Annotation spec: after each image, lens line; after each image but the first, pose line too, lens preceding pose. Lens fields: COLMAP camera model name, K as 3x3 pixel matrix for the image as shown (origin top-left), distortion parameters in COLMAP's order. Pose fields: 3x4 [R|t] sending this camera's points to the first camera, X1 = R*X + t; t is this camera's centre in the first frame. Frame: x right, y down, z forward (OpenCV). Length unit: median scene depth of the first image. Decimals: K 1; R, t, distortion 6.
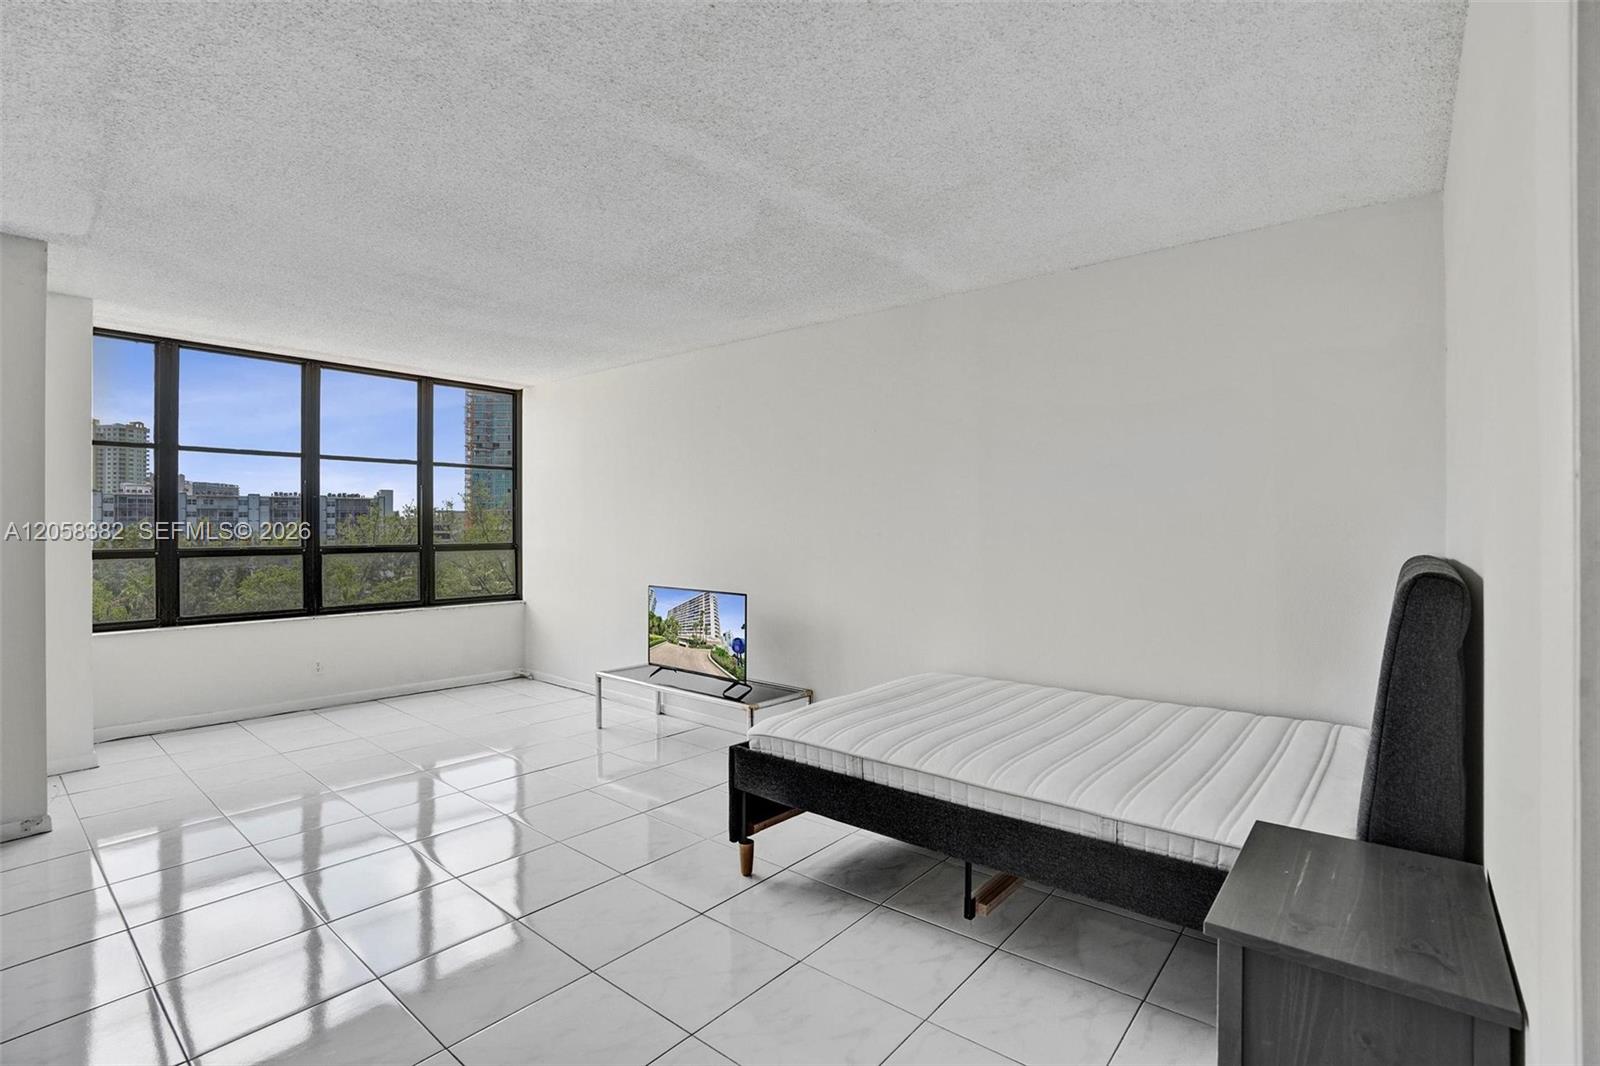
lens RADIAL K [[747.6, 0, 793.4], [0, 747.6, 534.8], [0, 0, 1]] dist [-0.040724, 0.008437]
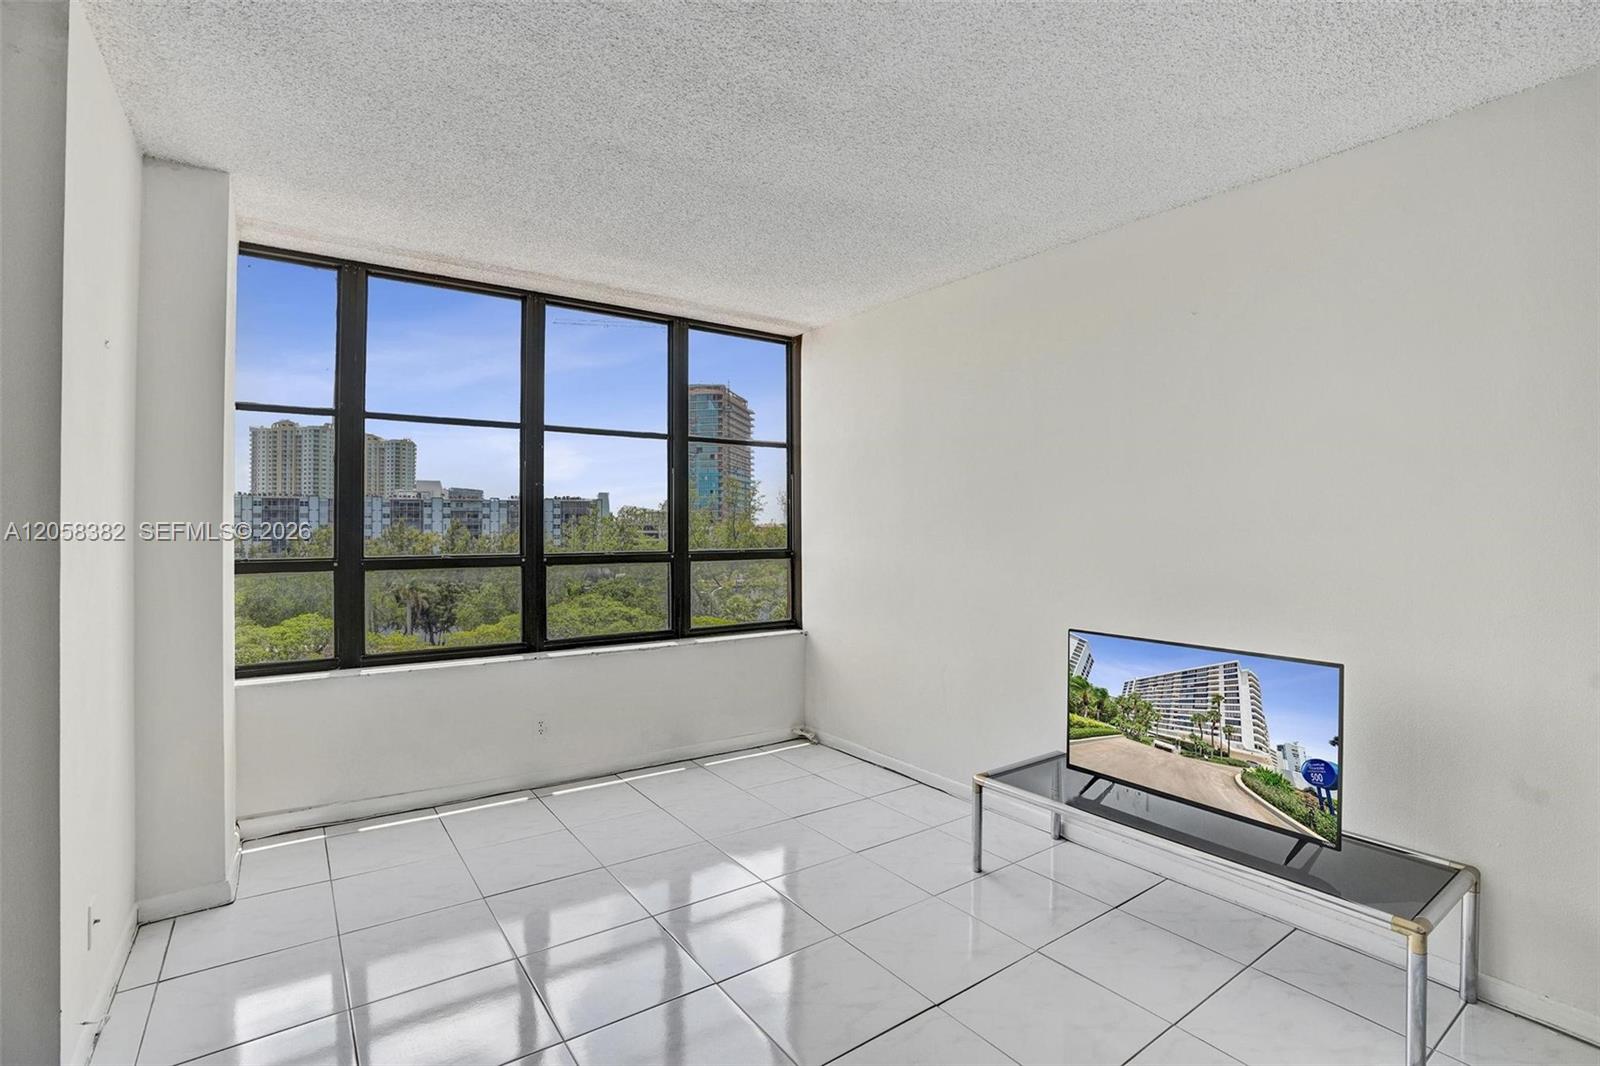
lens RADIAL K [[747.6, 0, 797.9], [0, 747.6, 540.9], [0, 0, 1]] dist [-0.040724, 0.008437]
pose [[0.969510, 0.005376, -0.244993, -0.255923], [-0.003514, 0.999962, 0.008037, -0.003498], [0.245027, -0.006931, 0.969492, 0.403426]]
